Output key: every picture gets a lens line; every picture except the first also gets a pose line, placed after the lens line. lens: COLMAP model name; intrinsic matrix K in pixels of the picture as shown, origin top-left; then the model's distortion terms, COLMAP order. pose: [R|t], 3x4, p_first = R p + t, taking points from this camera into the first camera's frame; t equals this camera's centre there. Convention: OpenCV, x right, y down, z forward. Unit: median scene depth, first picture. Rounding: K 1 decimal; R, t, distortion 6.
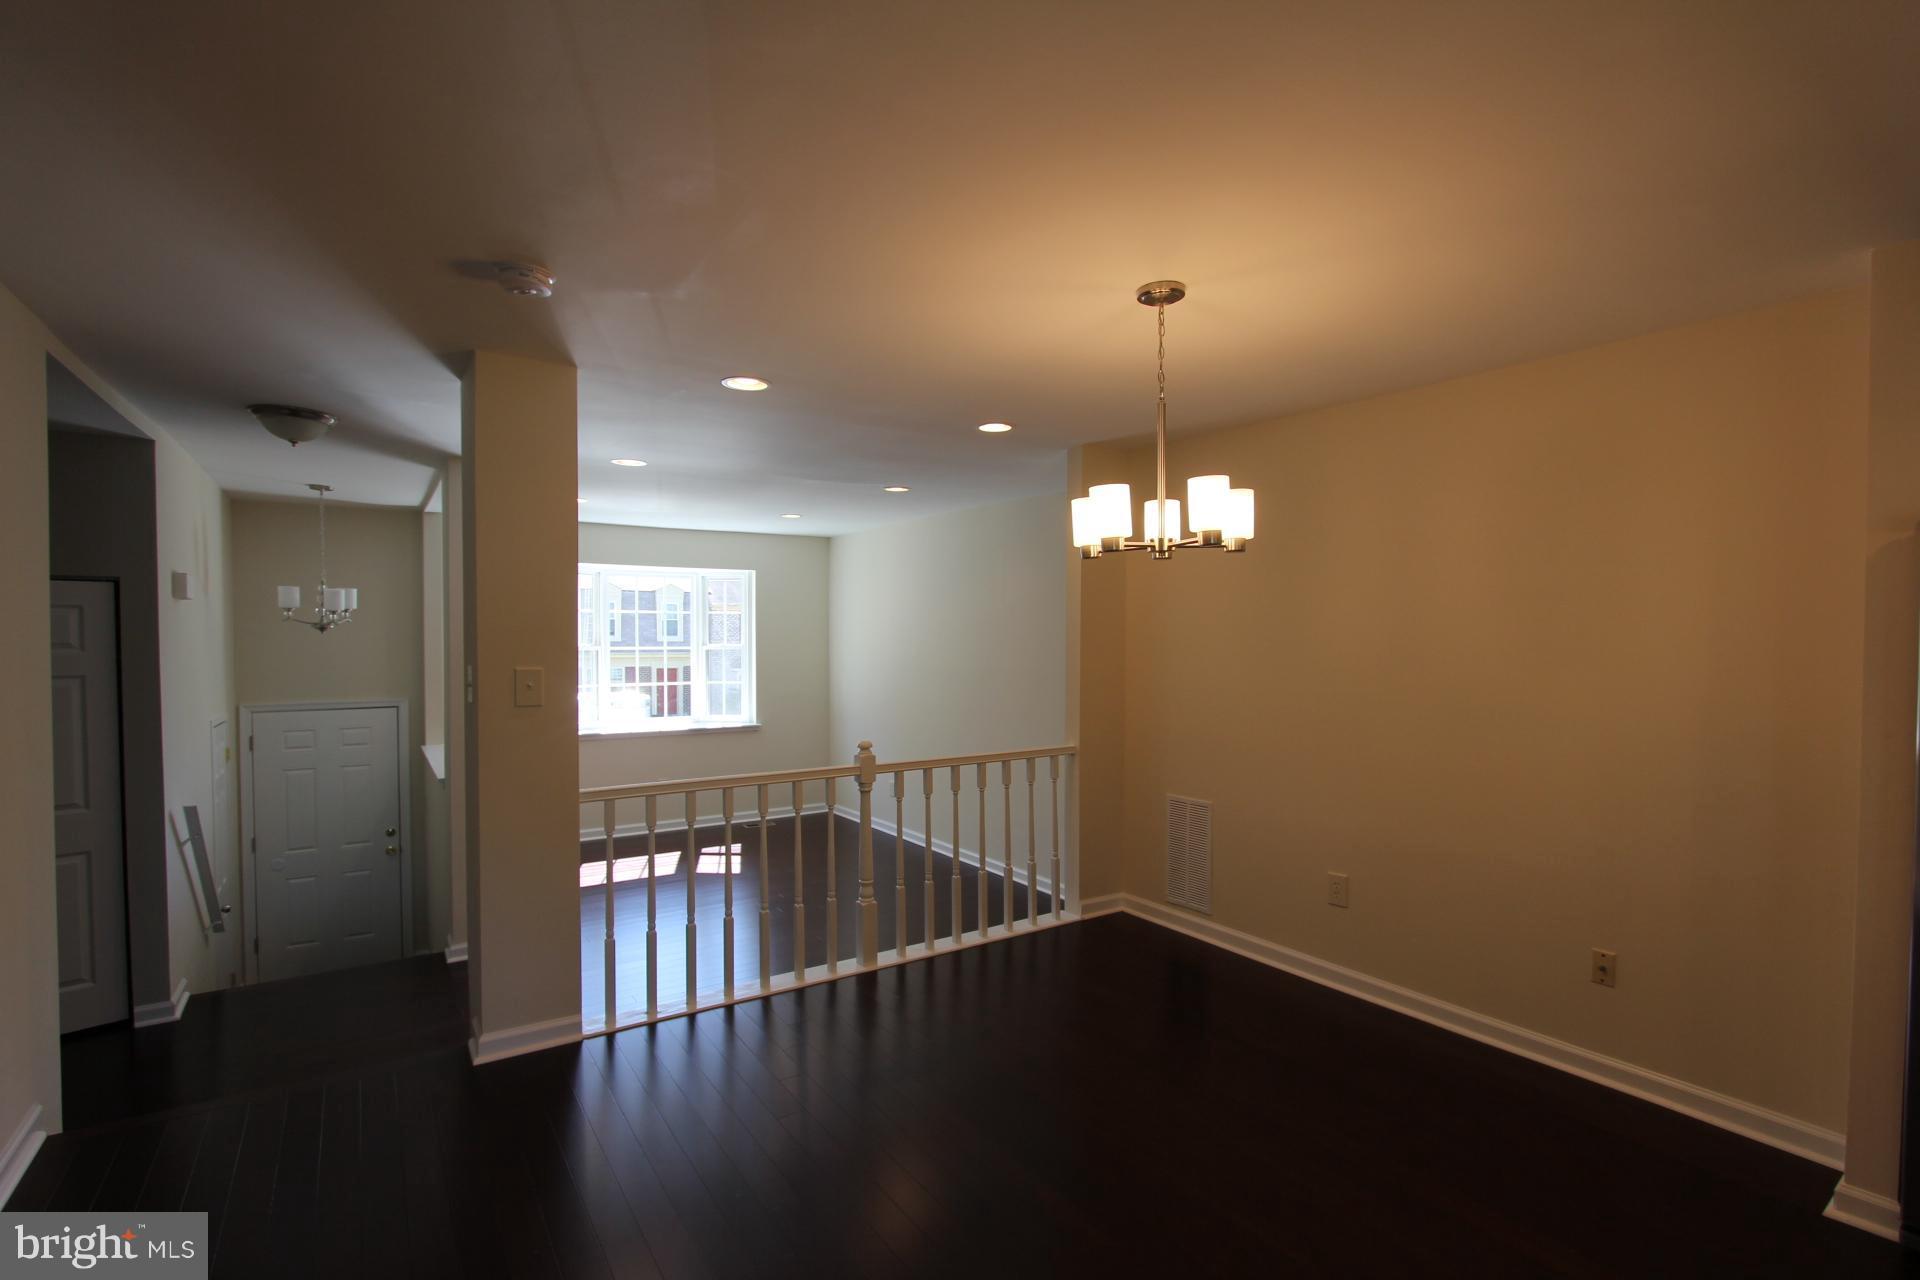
lens RADIAL K [[887.8, 0, 966.3], [0, 887.8, 659.4], [0, 0, 1]] dist [-0.021083, 0.004605]
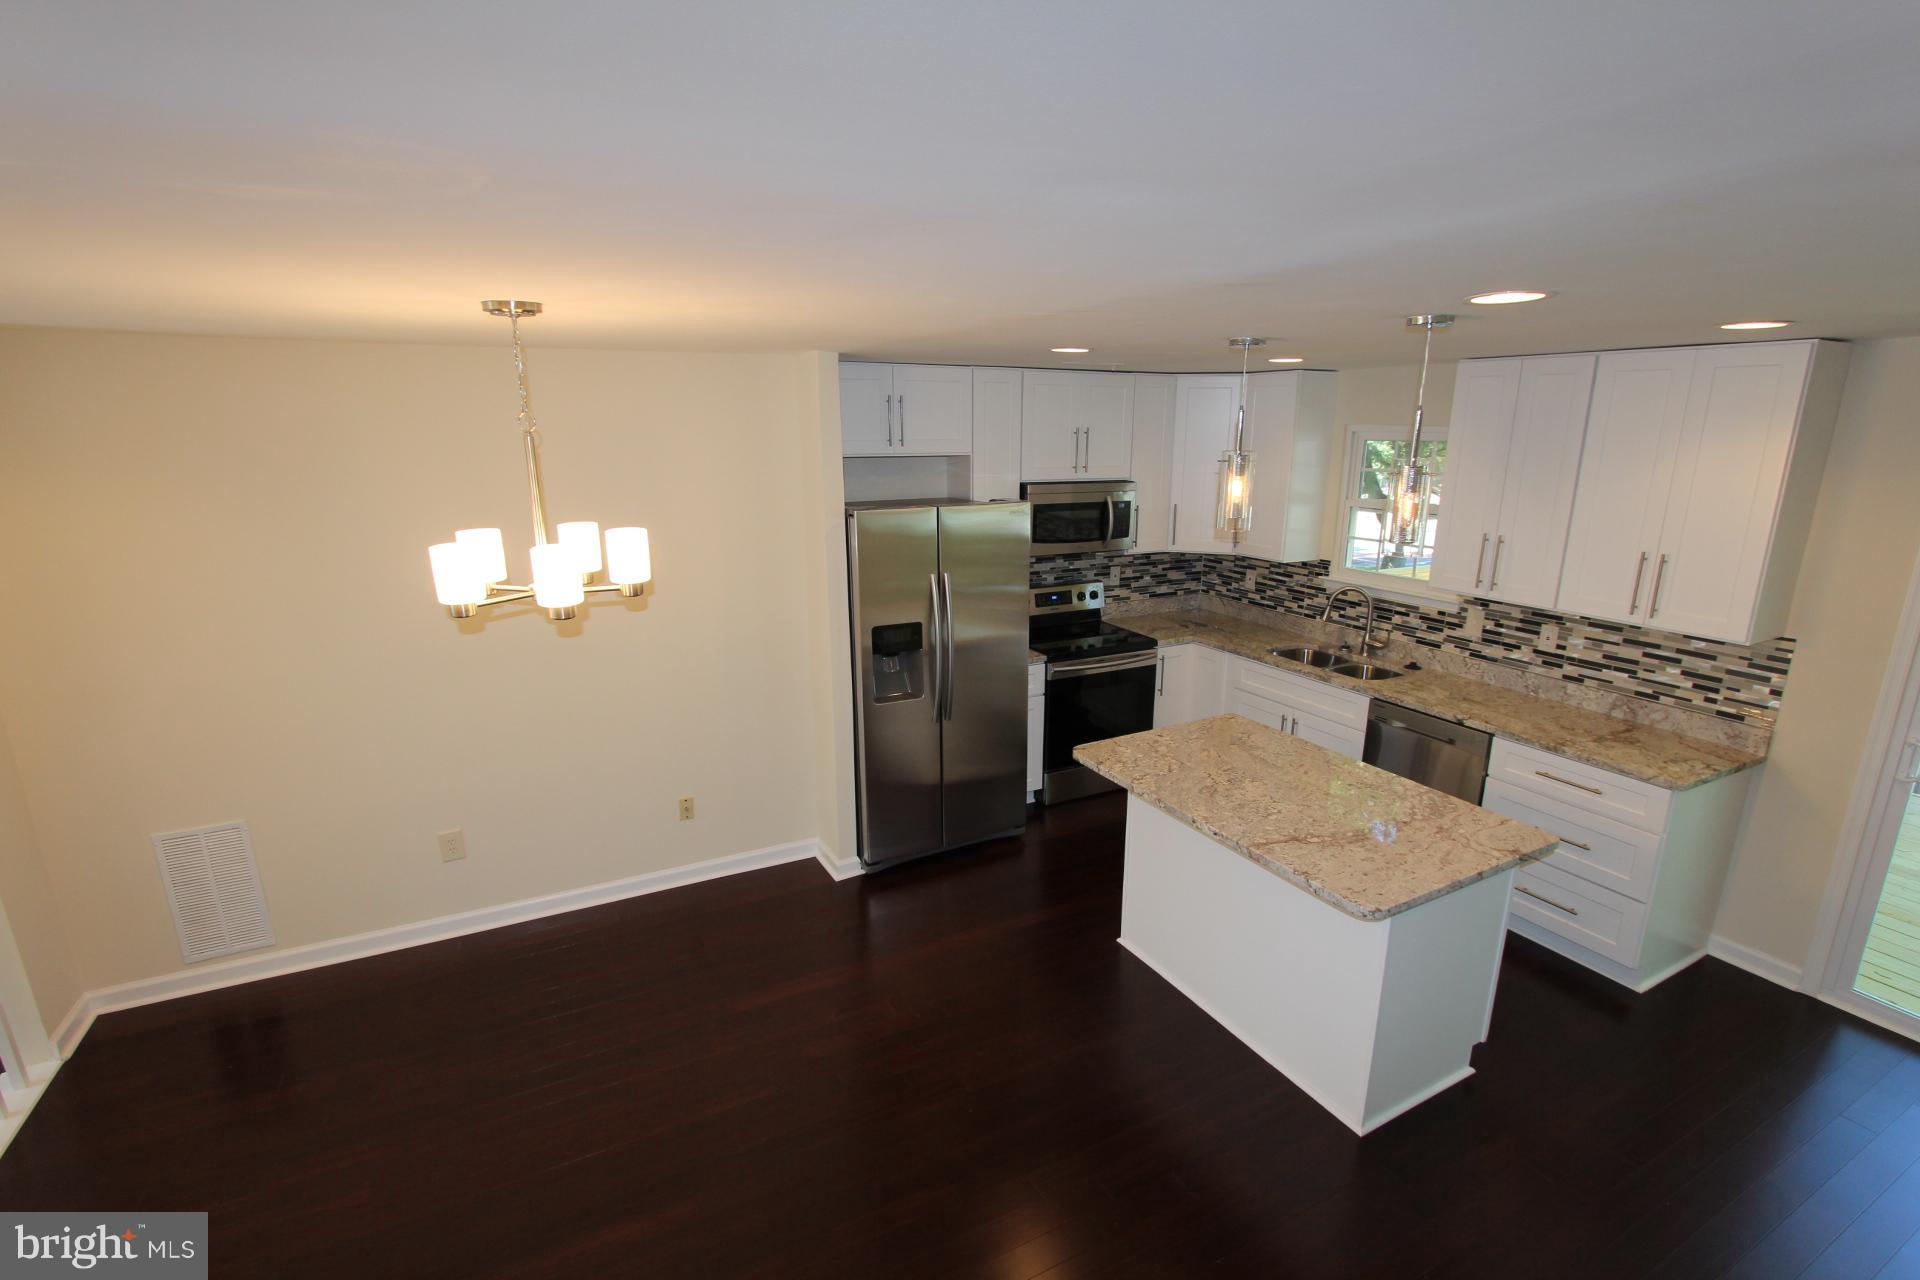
lens RADIAL K [[887.8, 0, 966.3], [0, 887.8, 659.4], [0, 0, 1]] dist [-0.021083, 0.004605]
pose [[0.118639, -0.256506, 0.959234, -0.353882], [0.026520, 0.966531, 0.255177, -0.157468], [-0.992583, -0.004836, 0.121471, 0.244652]]
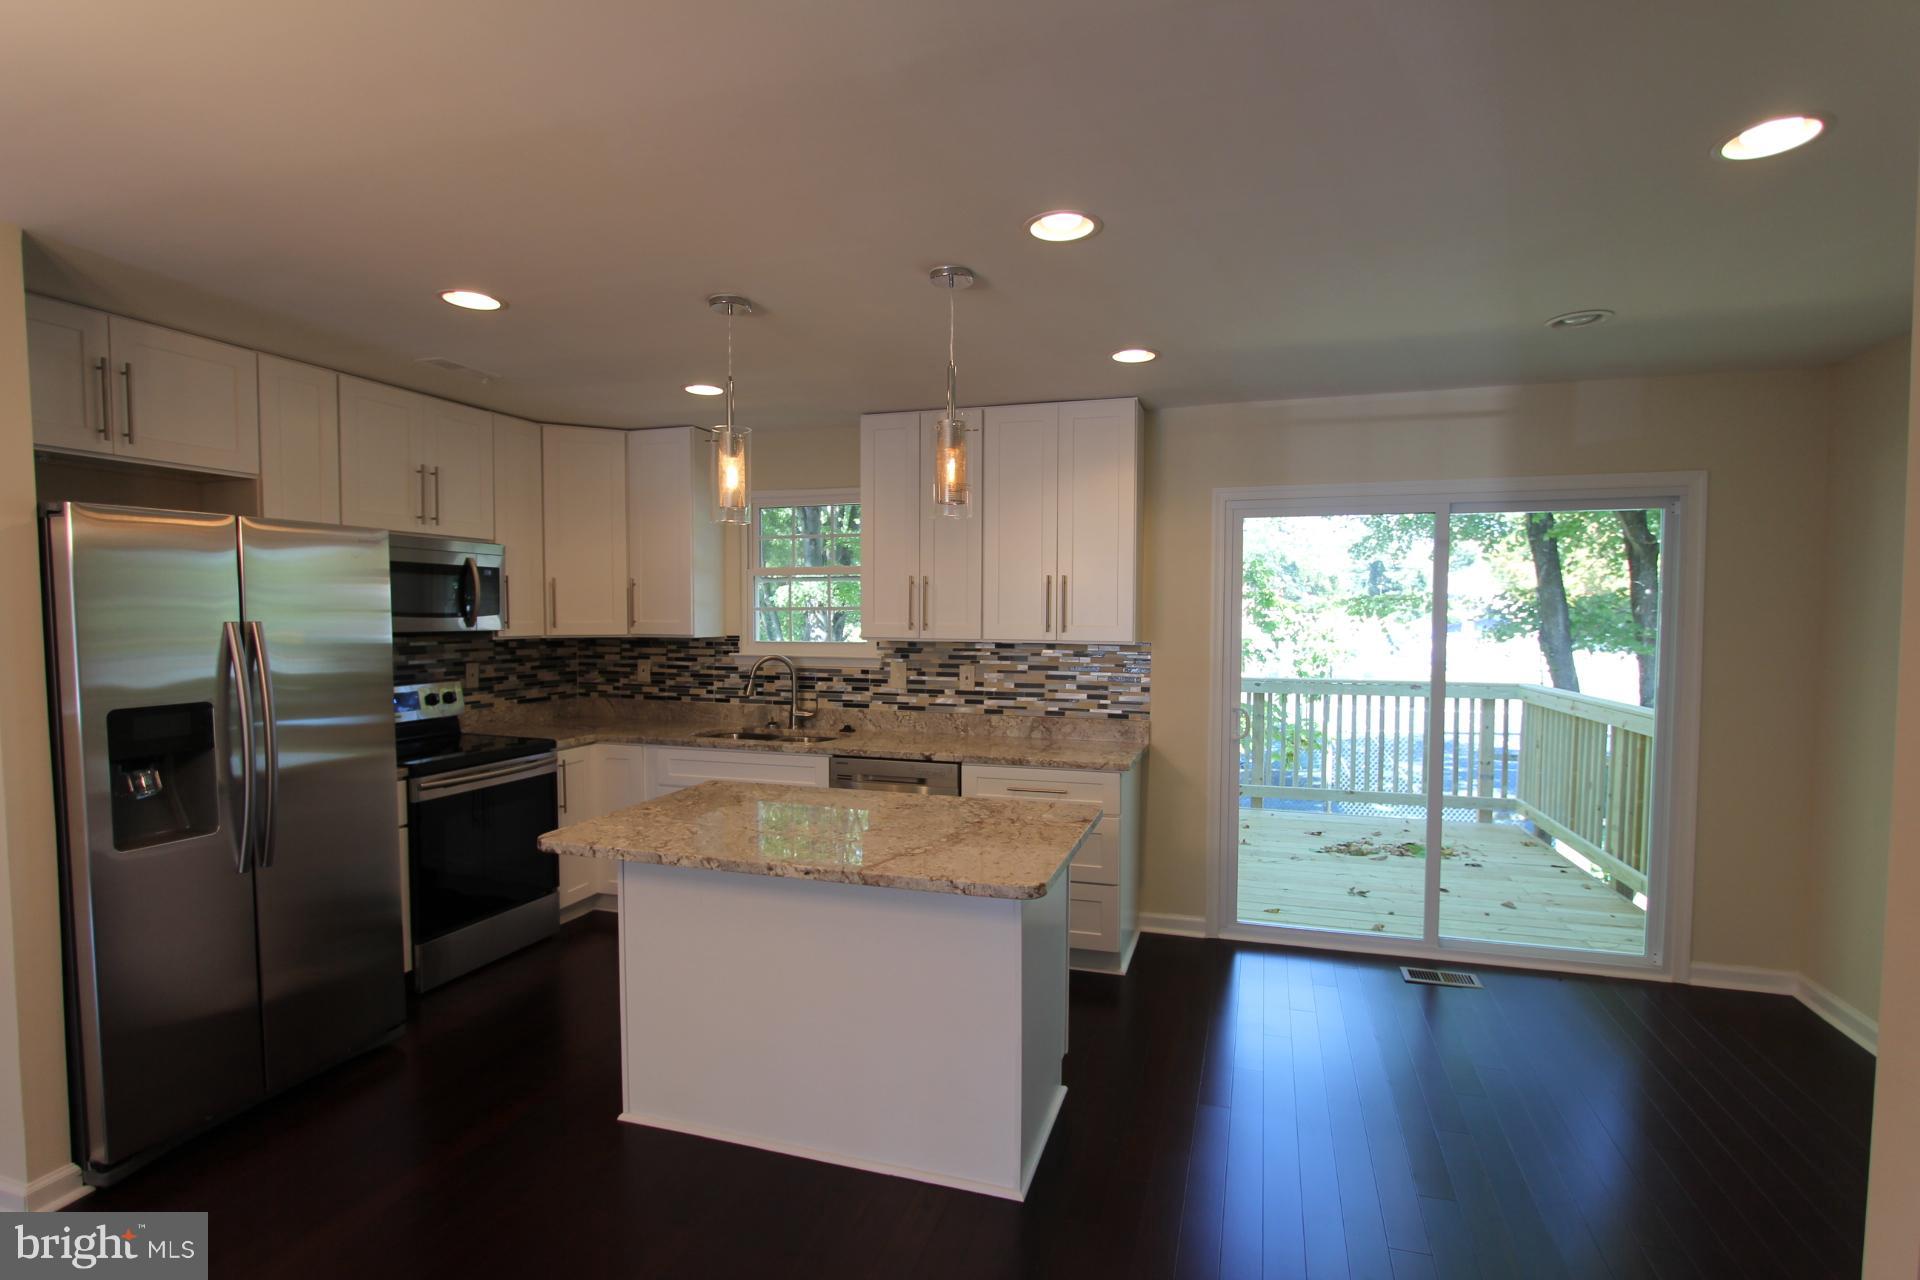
lens RADIAL K [[934.8, 0, 966.5], [0, 934.8, 656.7], [0, 0, 1]] dist [-0.026118, 0.009025]
pose [[-0.608250, -0.043922, 0.792529, -0.204748], [0.017544, 0.997480, 0.068746, -0.020026], [-0.793552, 0.055719, -0.605947, 0.376244]]
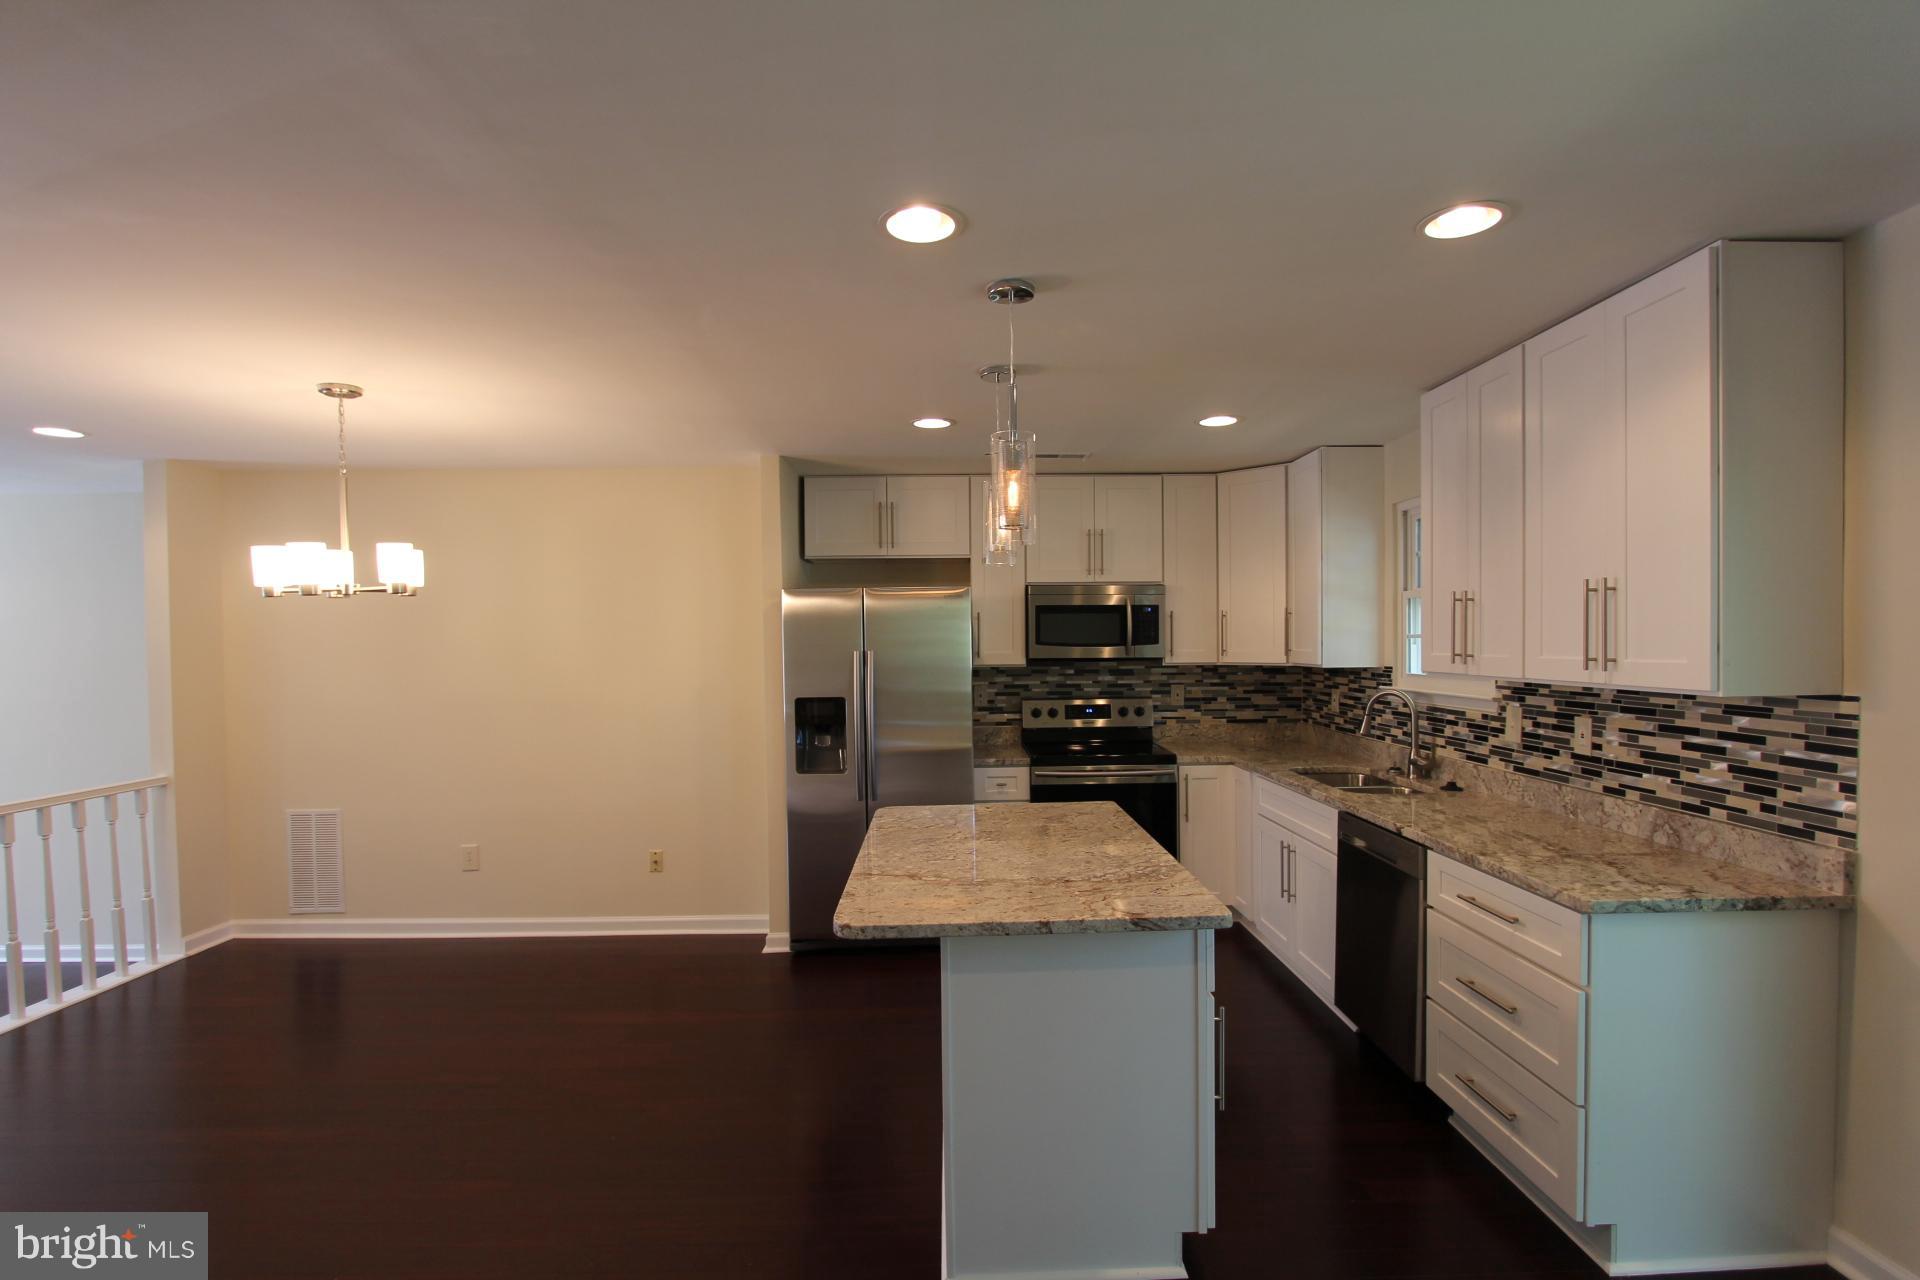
lens RADIAL K [[887.8, 0, 966.3], [0, 887.8, 659.4], [0, 0, 1]] dist [-0.021083, 0.004605]
pose [[0.552461, -0.025823, 0.833139, -0.185852], [0.035630, 0.999338, 0.007348, -0.003651], [-0.832777, 0.025625, 0.553015, -0.234095]]
